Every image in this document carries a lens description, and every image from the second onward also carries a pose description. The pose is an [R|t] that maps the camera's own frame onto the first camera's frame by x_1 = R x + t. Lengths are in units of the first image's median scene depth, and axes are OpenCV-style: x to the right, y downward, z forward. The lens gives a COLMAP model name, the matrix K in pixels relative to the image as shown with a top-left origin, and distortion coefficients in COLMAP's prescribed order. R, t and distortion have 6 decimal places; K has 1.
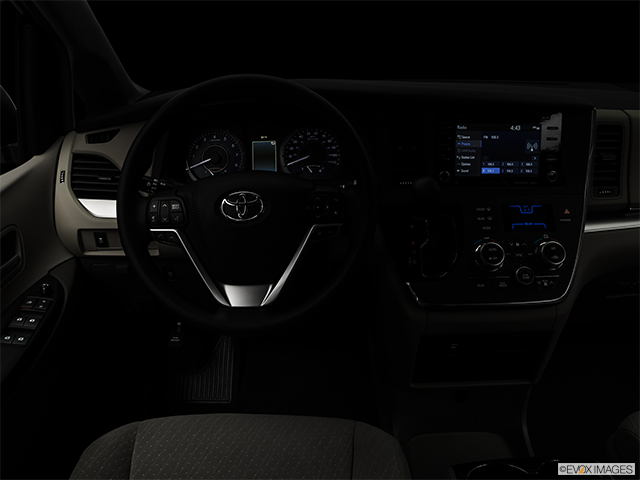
lens RADIAL K [[480.9, 0, 321.0], [0, 480.9, 241.5], [0, 0, 1]] dist [-0.100266, 0.025957]
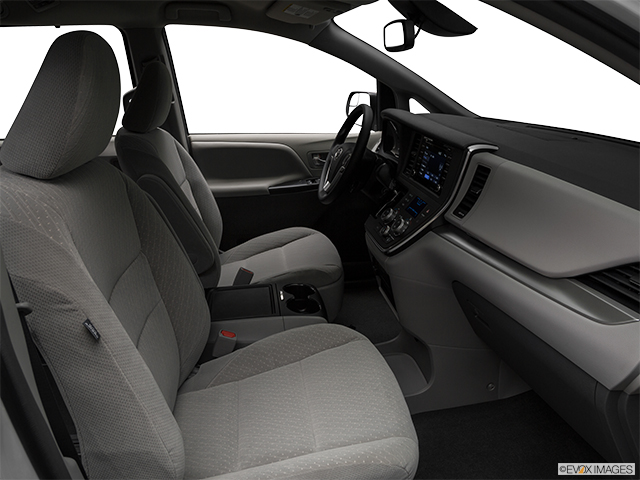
lens RADIAL K [[480.9, 0, 324.0], [0, 480.9, 242.0], [0, 0, 1]] dist [-0.100266, 0.025957]
pose [[0.148798, 0.346044, -0.926344, 1.869269], [-0.410971, 0.873680, 0.260357, -0.233076], [0.899423, 0.341960, 0.272215, 0.323806]]
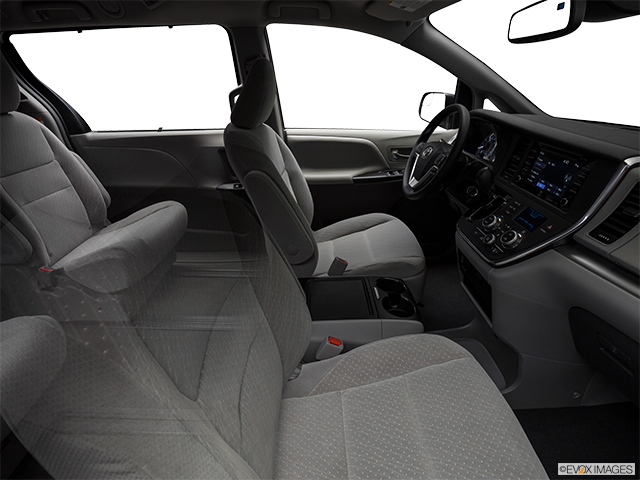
lens RADIAL K [[331.2, 0, 322.1], [0, 331.2, 239.0], [0, 0, 1]] dist [-0.031807, 0.005043]
pose [[0.014920, 0.452852, -0.891461, 1.351777], [-0.414925, 0.813976, 0.406546, -0.143668], [0.909733, 0.363824, 0.200044, 0.216356]]
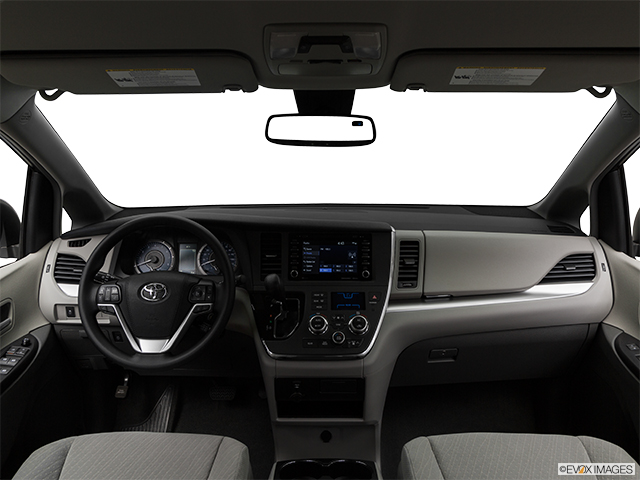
lens RADIAL K [[475.3, 0, 325.4], [0, 475.3, 242.7], [0, 0, 1]] dist [0.009653, -0.026643]
pose [[0.999843, 0.017633, 0.001548, 0.351776], [-0.016963, 0.979492, -0.200767, 0.075126], [-0.005056, 0.200709, 0.979638, -0.546719]]
